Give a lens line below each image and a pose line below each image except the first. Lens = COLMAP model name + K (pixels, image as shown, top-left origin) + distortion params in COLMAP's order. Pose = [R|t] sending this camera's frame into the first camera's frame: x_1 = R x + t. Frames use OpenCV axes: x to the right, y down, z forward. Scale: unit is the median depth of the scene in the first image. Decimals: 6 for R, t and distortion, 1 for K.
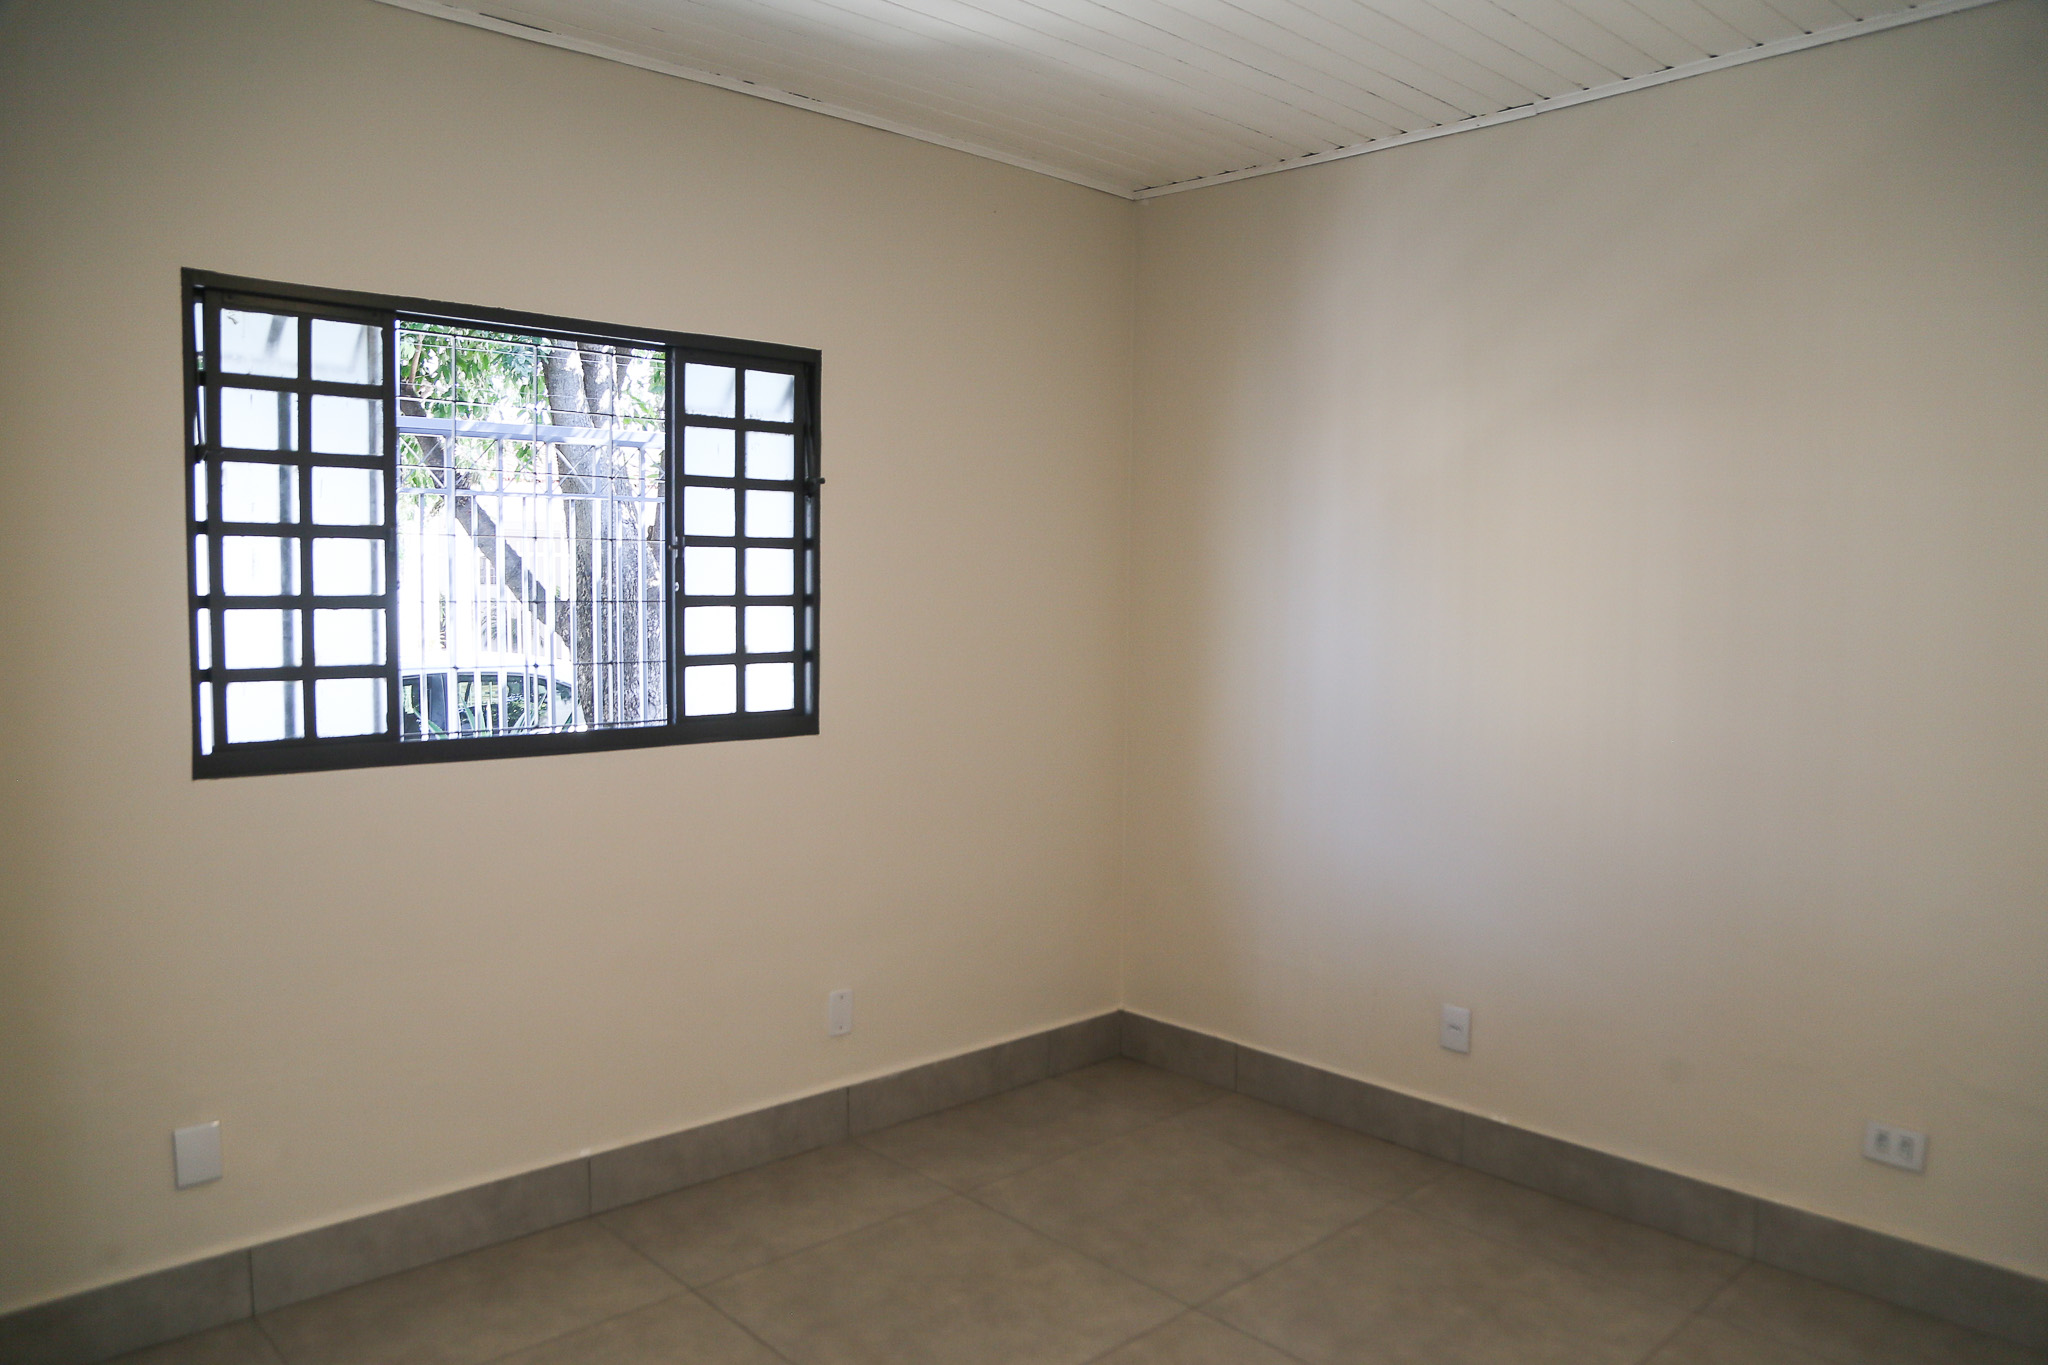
lens RADIAL K [[1378.8, 0, 1017.7], [0, 1378.8, 733.4], [0, 0, 1]] dist [-0.121372, 0.052161]
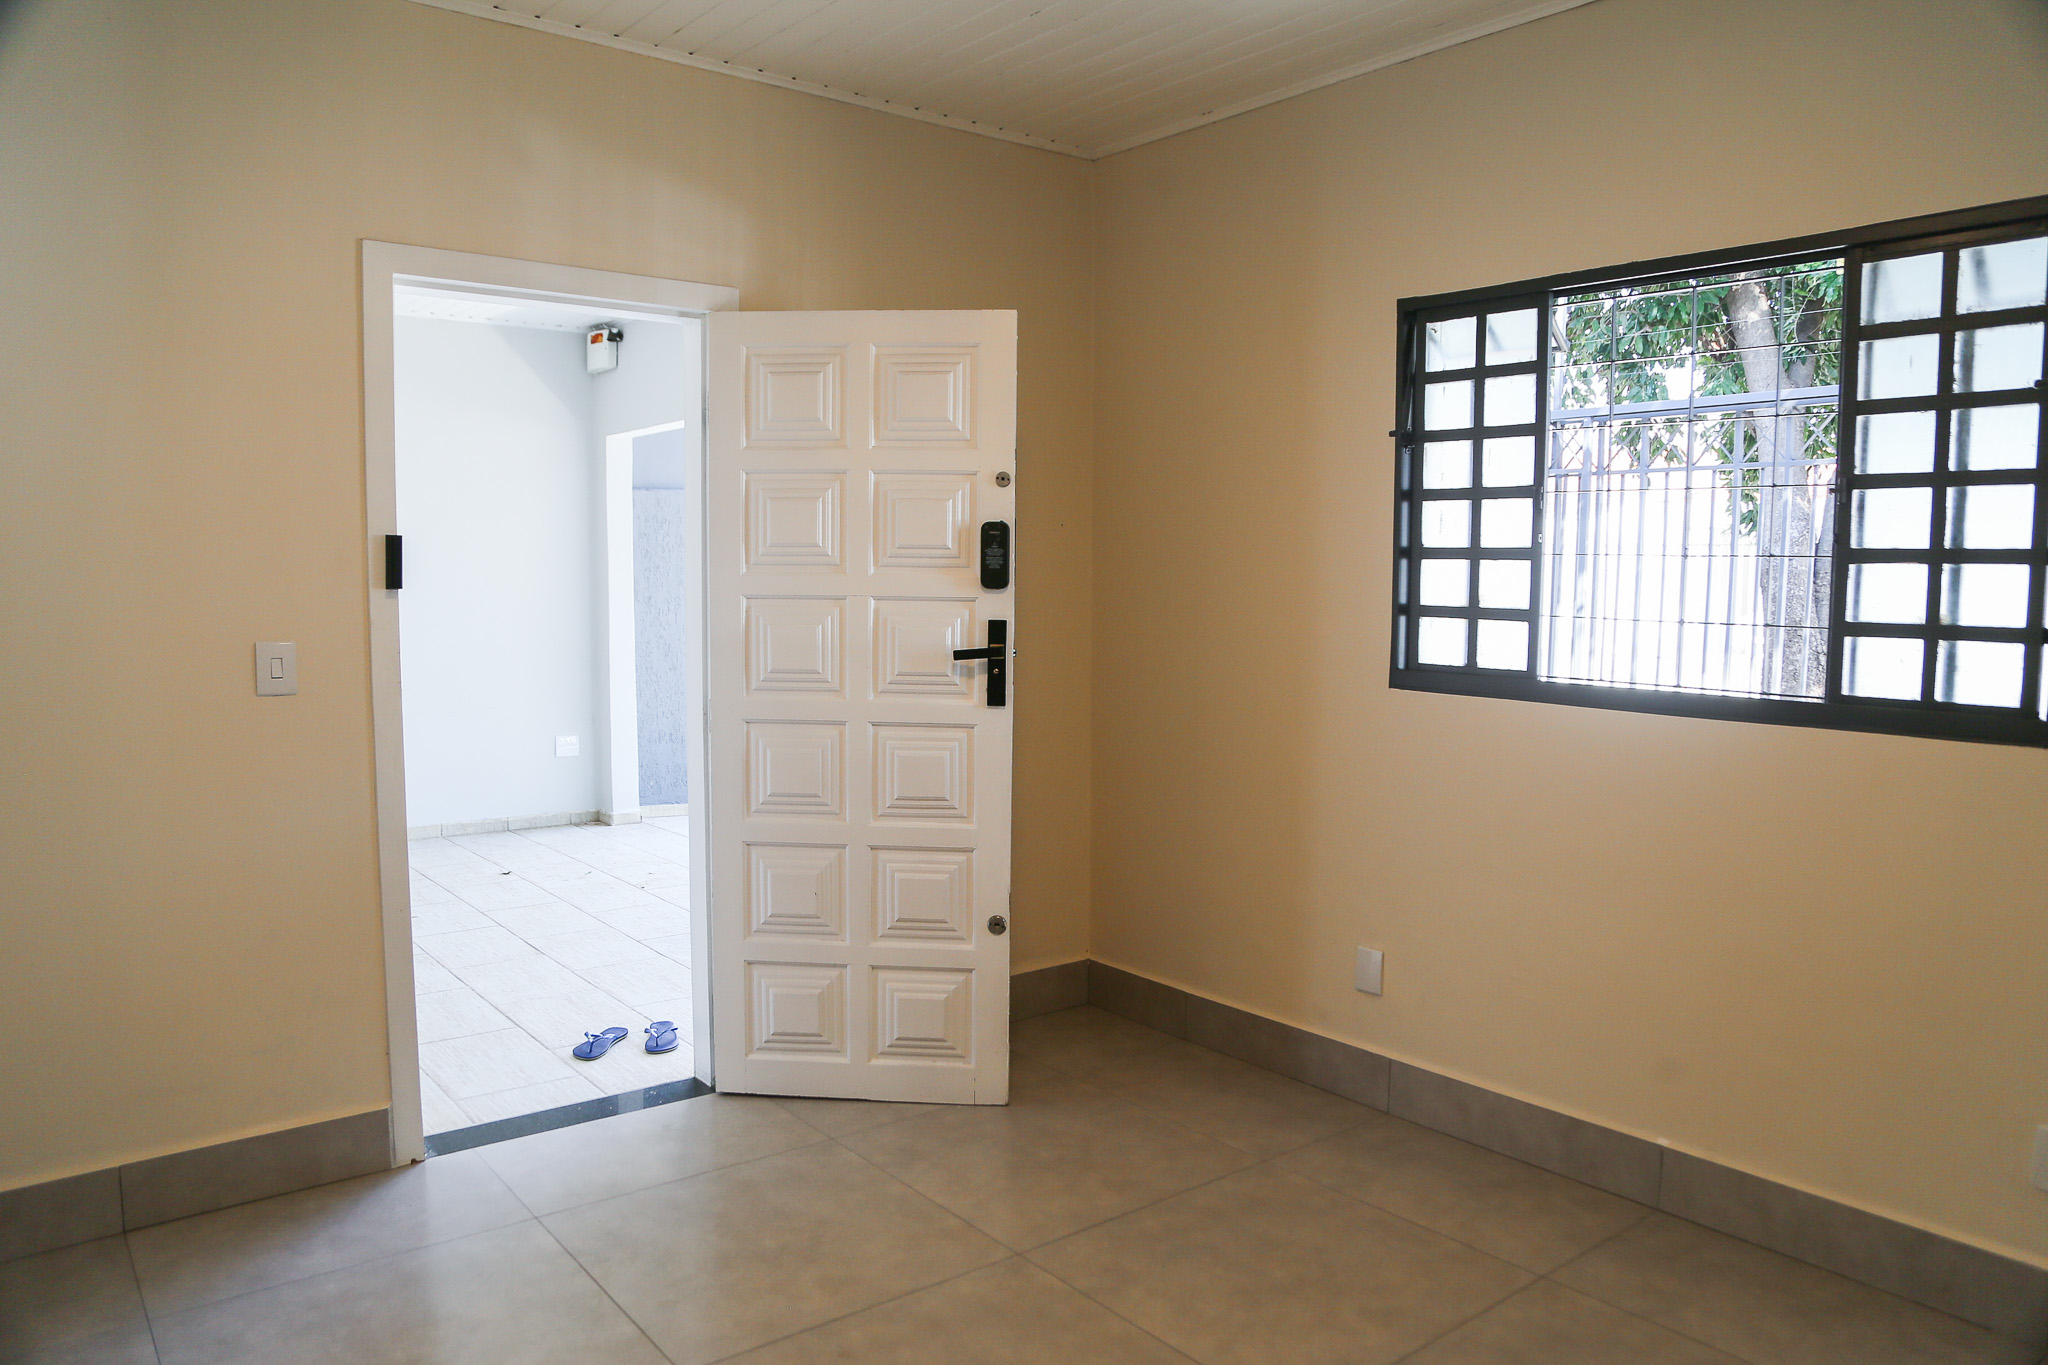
lens RADIAL K [[1429.7, 0, 1024.0], [0, 1429.7, 682.5], [0, 0, 1]] dist [-0.112424, 0.057763]
pose [[-0.076087, 0.085460, -0.993432, 0.772673], [-0.093203, 0.991349, 0.092420, -0.063592], [0.992736, 0.099622, -0.067464, 0.703275]]
